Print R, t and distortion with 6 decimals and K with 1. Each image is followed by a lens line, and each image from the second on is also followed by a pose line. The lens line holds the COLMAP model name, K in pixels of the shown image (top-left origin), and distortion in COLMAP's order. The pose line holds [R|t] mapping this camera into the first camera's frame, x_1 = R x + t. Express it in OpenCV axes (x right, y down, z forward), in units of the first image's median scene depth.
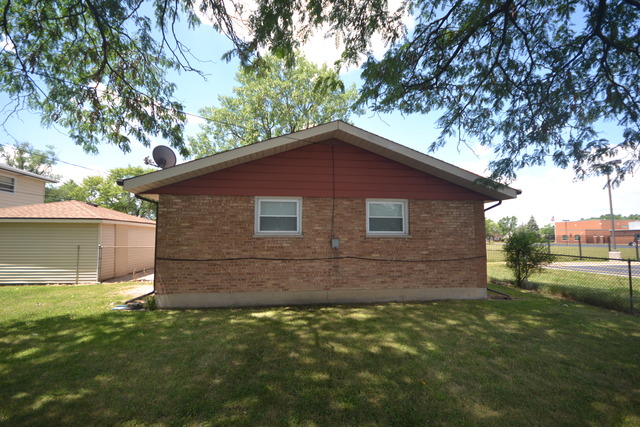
lens RADIAL K [[284.5, 0, 317.5], [0, 284.5, 215.7], [0, 0, 1]] dist [0.002542, -0.001061]
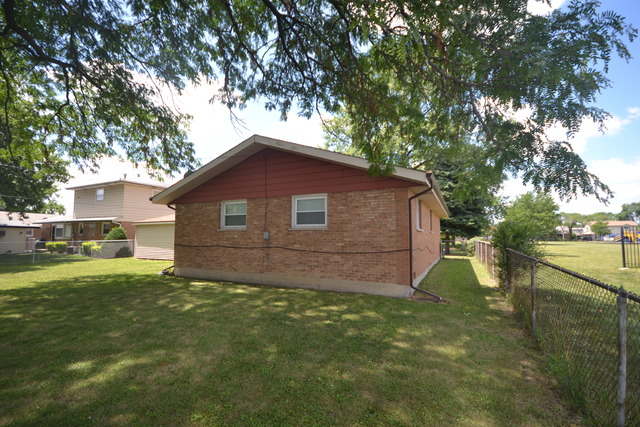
lens RADIAL K [[284.5, 0, 303.3], [0, 284.5, 215.6], [0, 0, 1]] dist [0.002542, -0.001061]
pose [[0.821201, -0.038605, -0.569331, 0.864669], [0.050565, 0.998707, 0.005214, 0.014946], [0.568394, -0.033070, 0.822092, 0.096538]]
